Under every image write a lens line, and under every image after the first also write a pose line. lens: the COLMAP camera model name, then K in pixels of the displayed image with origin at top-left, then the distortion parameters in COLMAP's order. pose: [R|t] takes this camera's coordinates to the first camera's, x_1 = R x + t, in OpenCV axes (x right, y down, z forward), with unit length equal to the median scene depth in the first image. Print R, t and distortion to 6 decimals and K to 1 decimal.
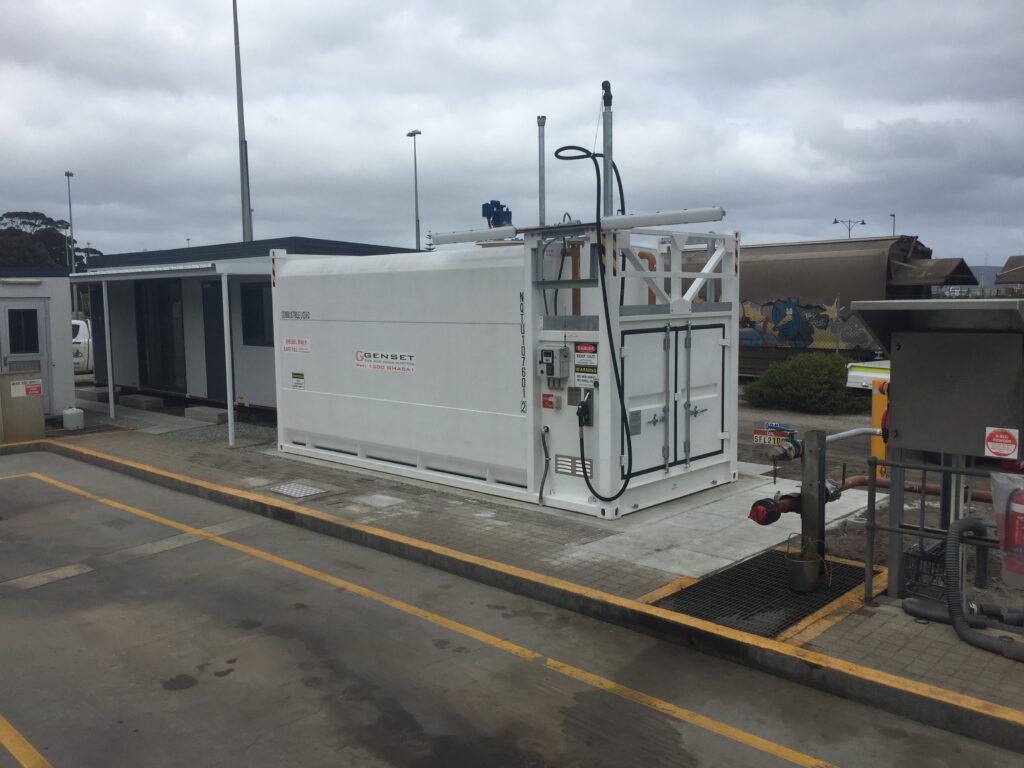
lens RADIAL K [[873.4, 0, 512.0], [0, 873.4, 384.0], [0, 0, 1]] dist [0.081348, -0.093839]
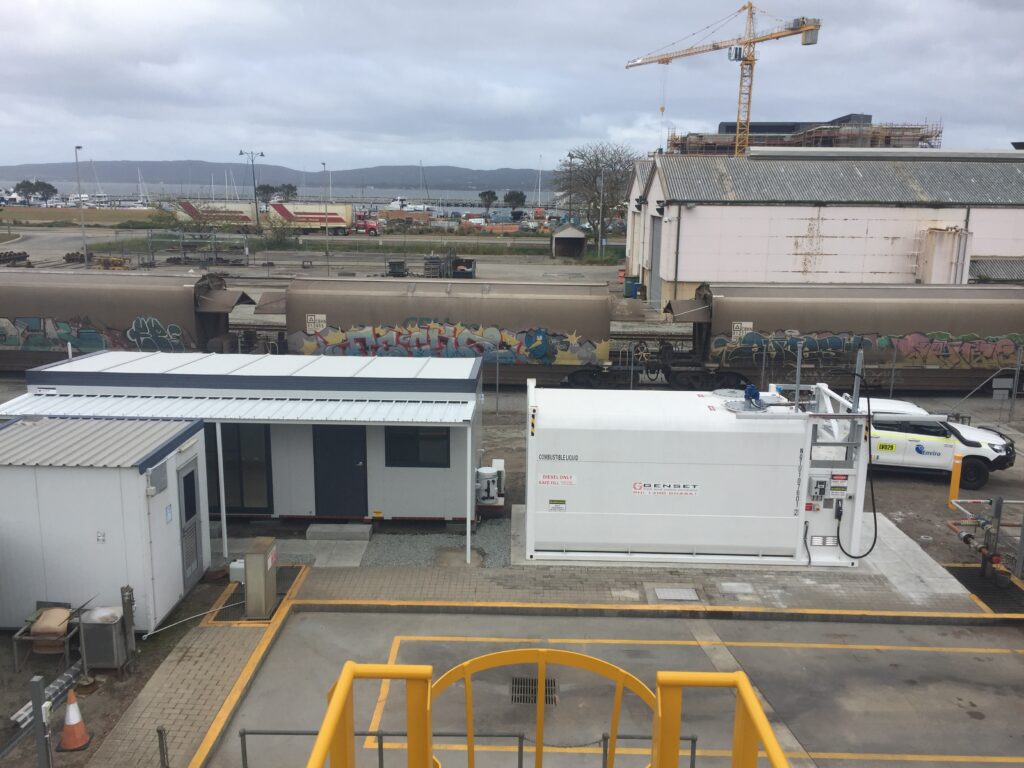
lens RADIAL K [[873.4, 0, 512.0], [0, 873.4, 384.0], [0, 0, 1]] dist [0.081348, -0.093839]
pose [[0.727318, -0.124045, 0.674997, -1.556484], [0.042987, 0.989833, 0.135584, -0.490533], [-0.684953, -0.069596, 0.725256, 0.155638]]
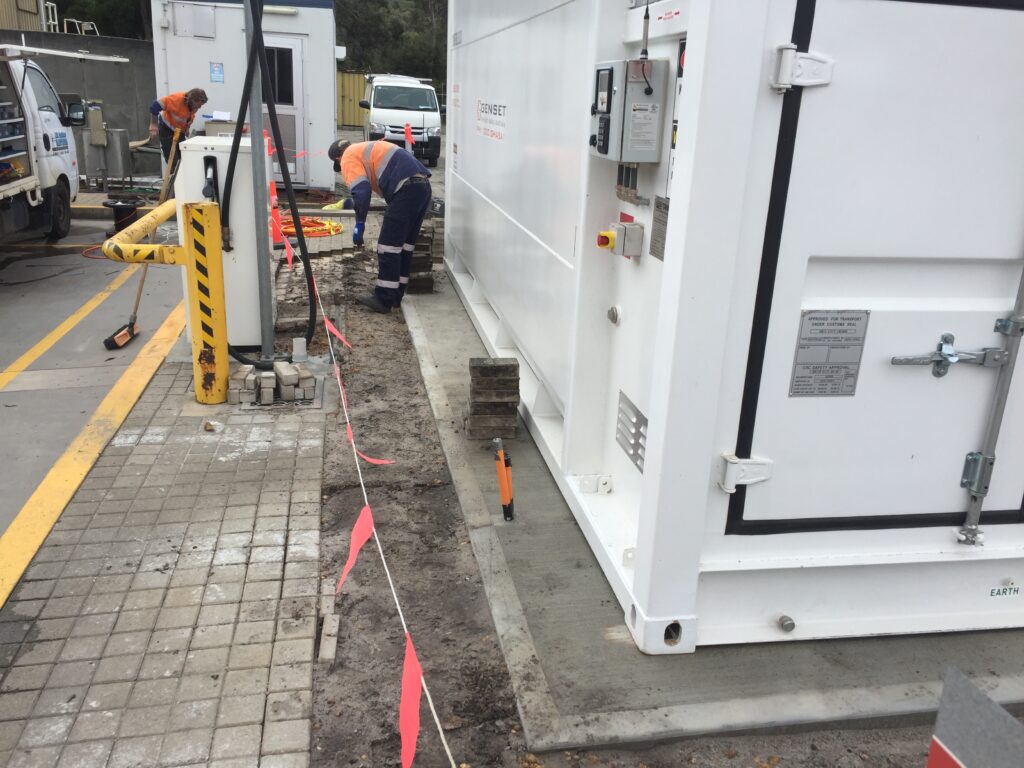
lens RADIAL K [[855.7, 0, 483.3], [0, 855.7, 371.5], [0, 0, 1]] dist [0.032562, -0.002285]
pose [[0.790991, 0.226283, -0.568444, 0.204038], [-0.108490, 0.966244, 0.233673, -0.000989], [0.602132, -0.123163, 0.788840, 0.706194]]
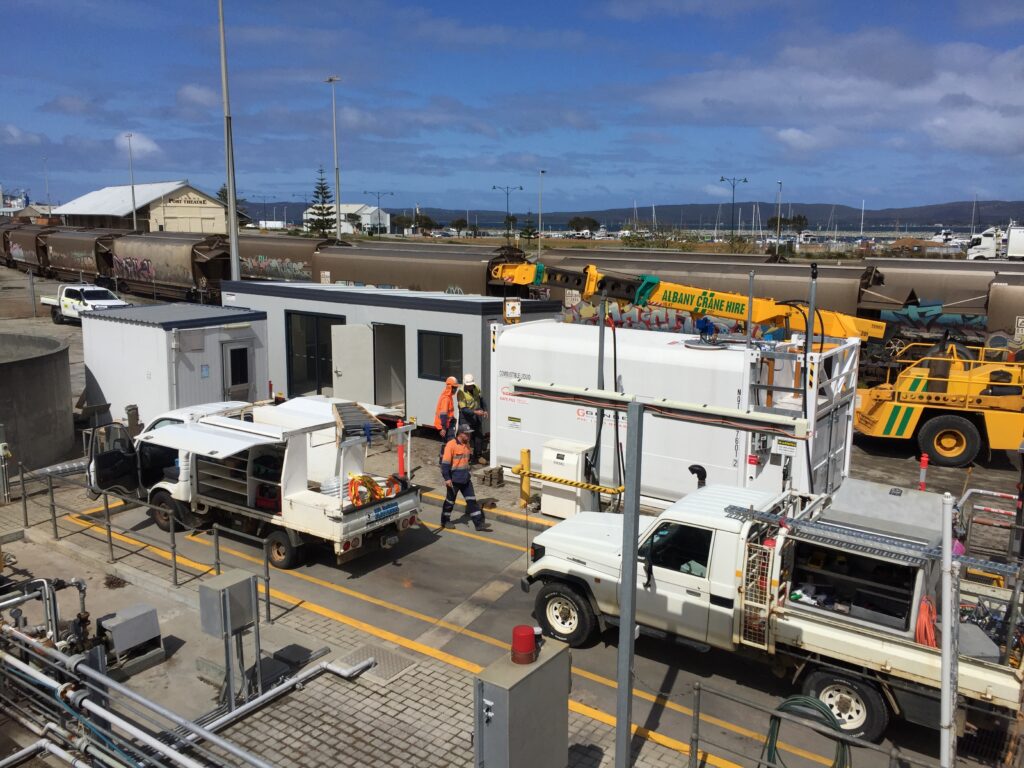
lens RADIAL K [[855.7, 0, 483.3], [0, 855.7, 371.5], [0, 0, 1]] dist [0.032562, -0.002285]
pose [[0.992969, 0.002061, 0.118357, -0.611815], [-0.010448, 0.997472, 0.070283, -0.238148], [-0.117913, -0.071025, 0.990481, -0.421130]]
